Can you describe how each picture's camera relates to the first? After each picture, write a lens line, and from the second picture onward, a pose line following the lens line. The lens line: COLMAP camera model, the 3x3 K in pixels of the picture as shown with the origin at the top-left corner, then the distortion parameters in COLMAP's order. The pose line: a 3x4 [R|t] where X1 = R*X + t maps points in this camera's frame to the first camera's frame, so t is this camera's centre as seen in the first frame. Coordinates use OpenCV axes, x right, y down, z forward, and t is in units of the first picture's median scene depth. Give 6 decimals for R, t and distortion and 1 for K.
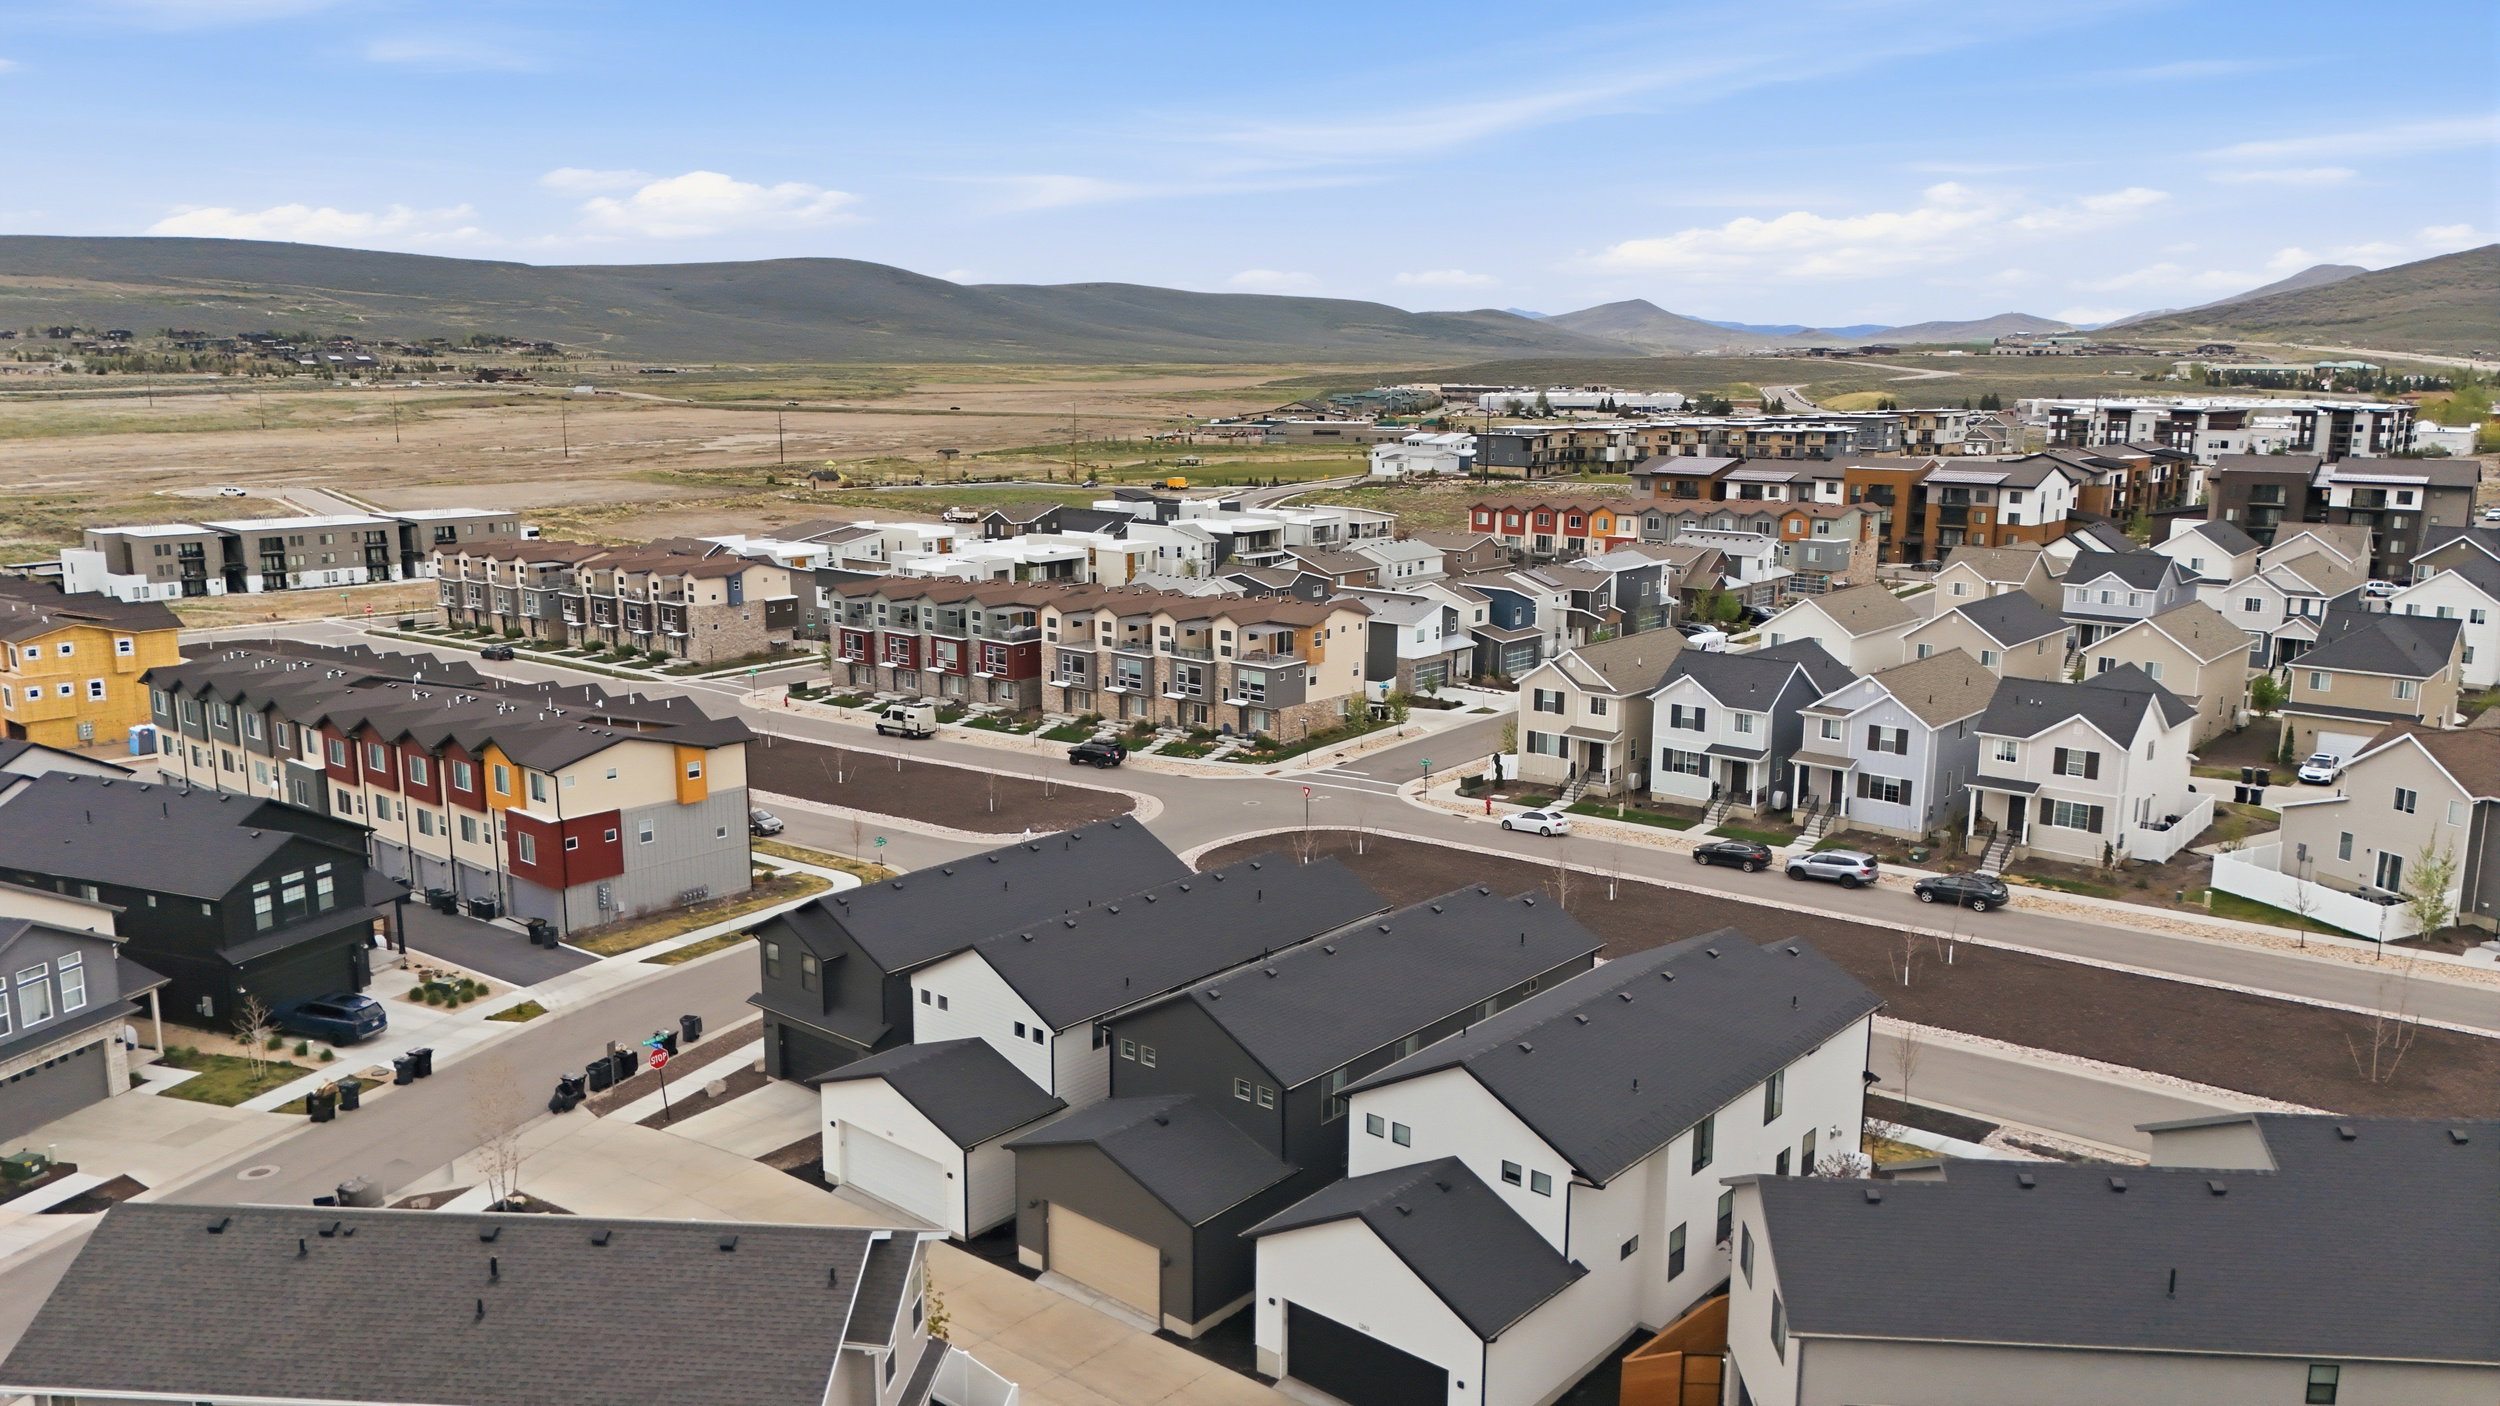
lens RADIAL K [[1846.7, 0, 1237.1], [0, 1846.7, 695.7], [0, 0, 1]] dist [0.078687, -0.081684]
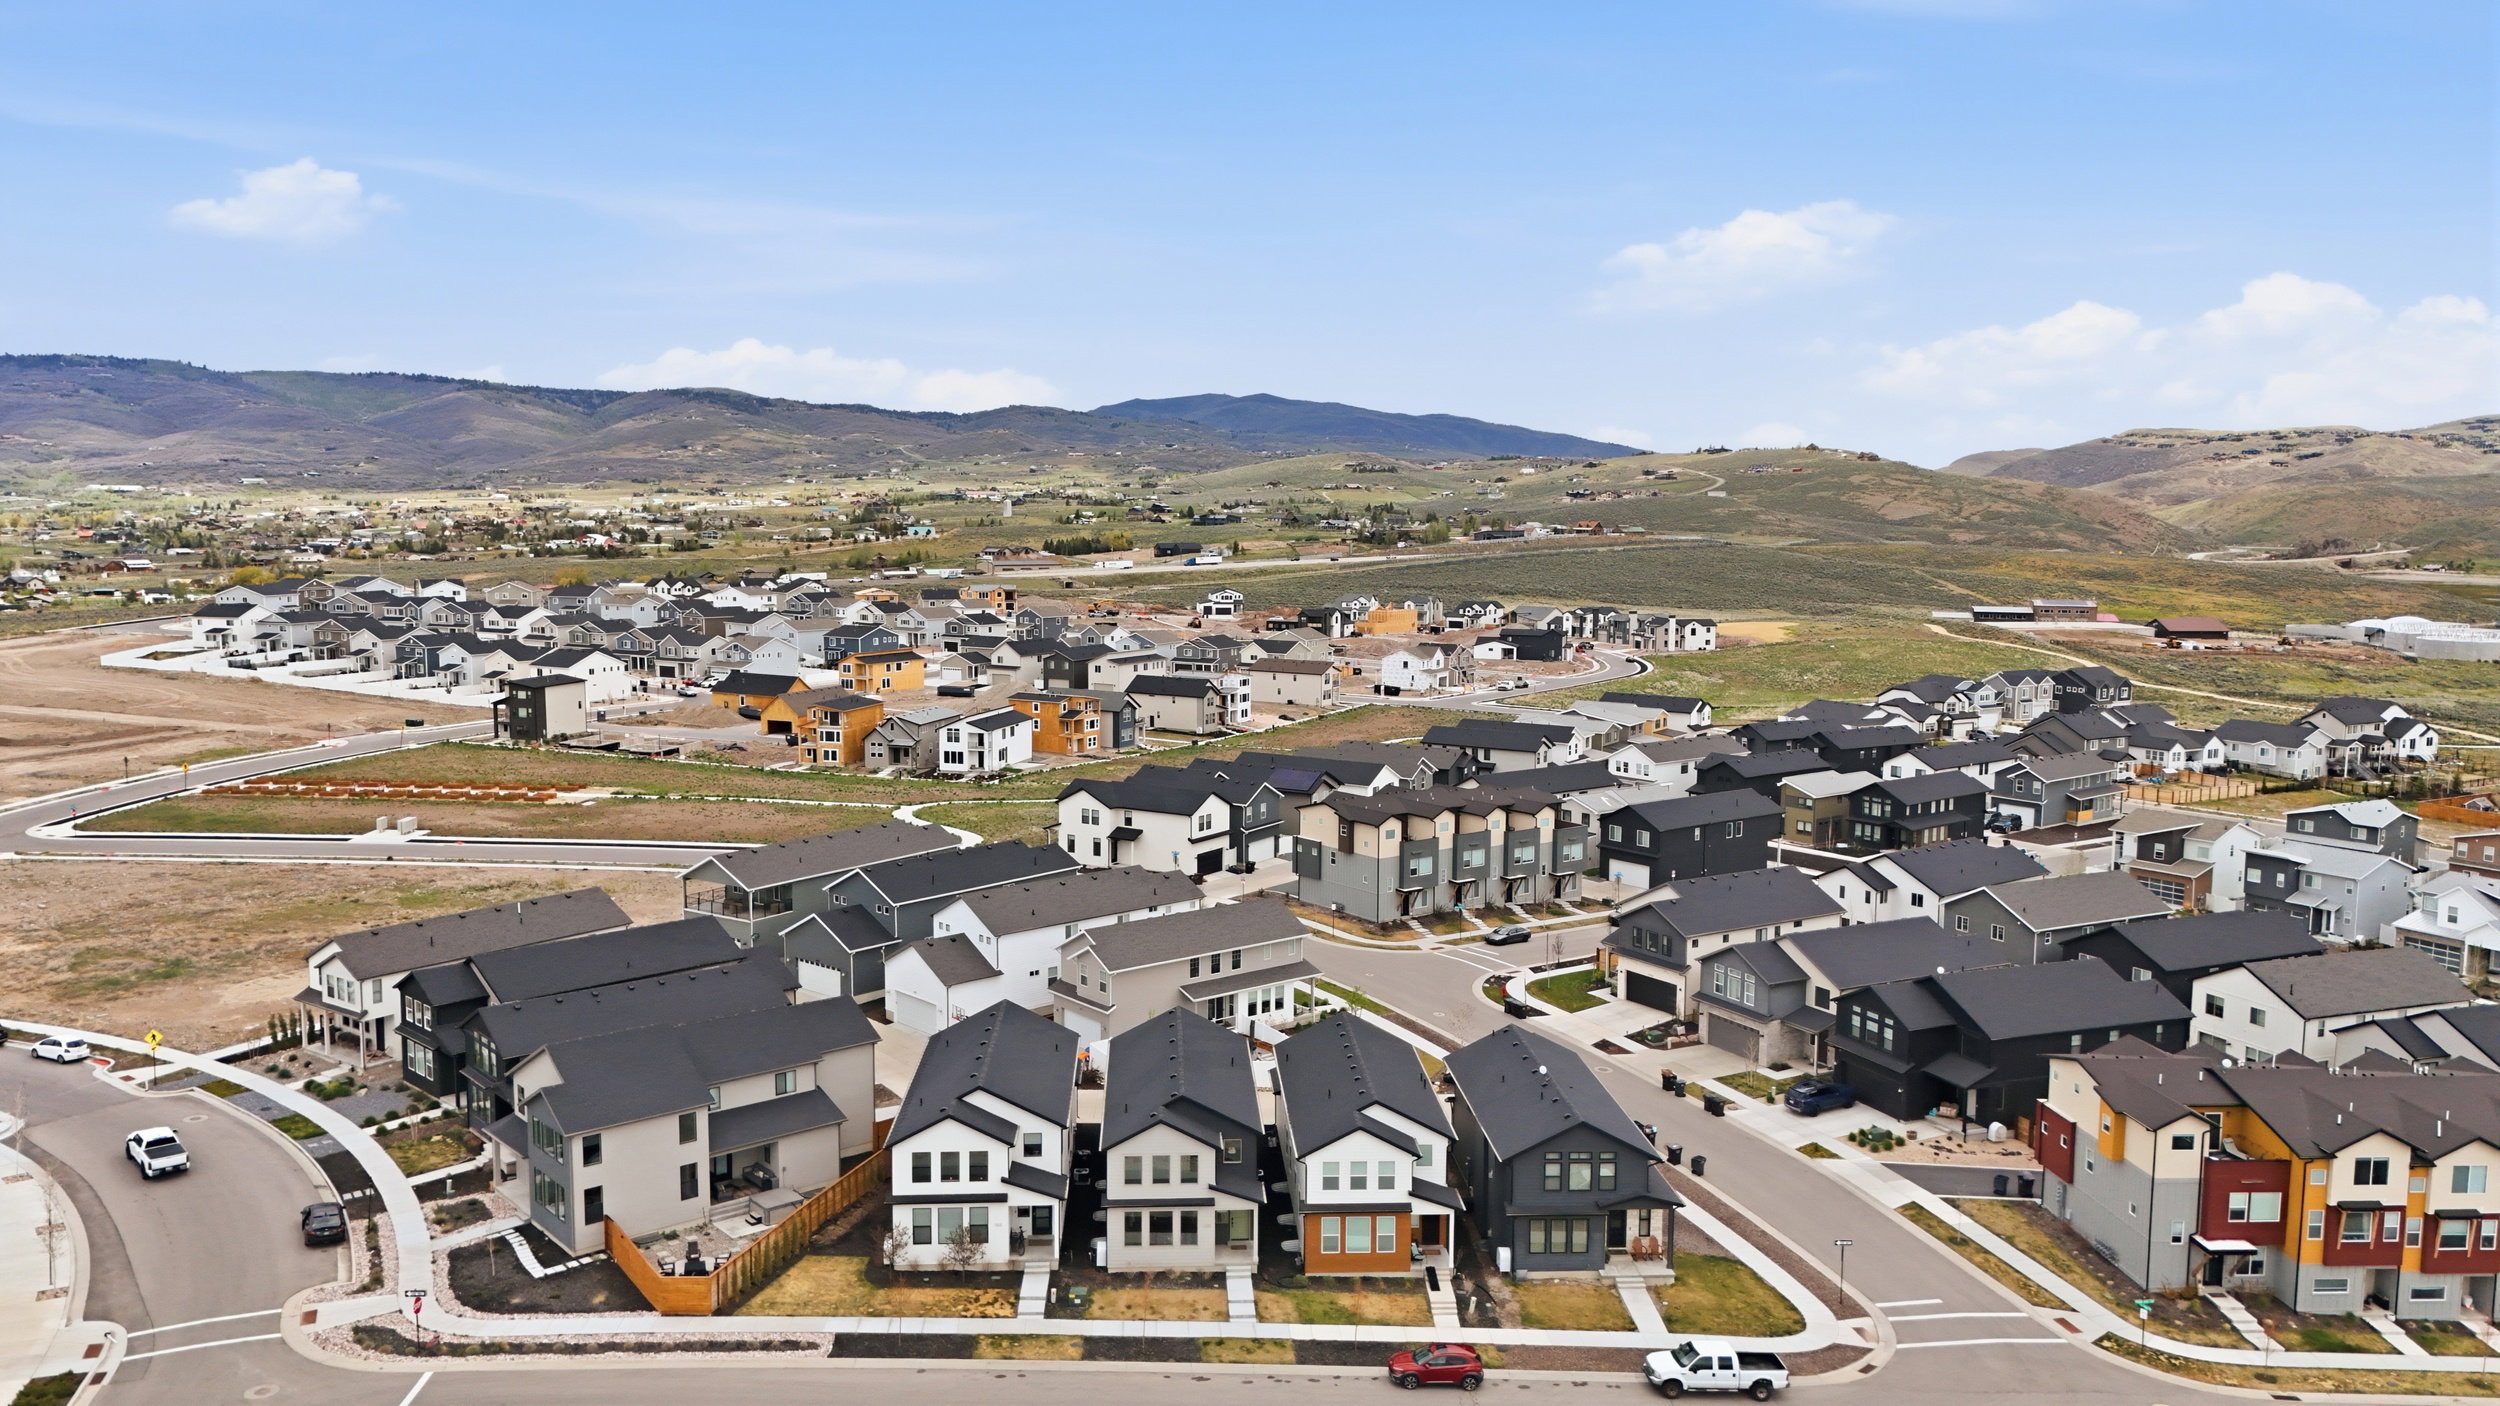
lens RADIAL K [[1846.7, 0, 1255.0], [0, 1846.7, 701.9], [0, 0, 1]] dist [0.078687, -0.081684]
pose [[-0.707096, 0.070711, -0.703573, 0.502621], [-0.138745, 0.961772, 0.236101, -0.245221], [0.693372, 0.264564, -0.670255, 0.913877]]
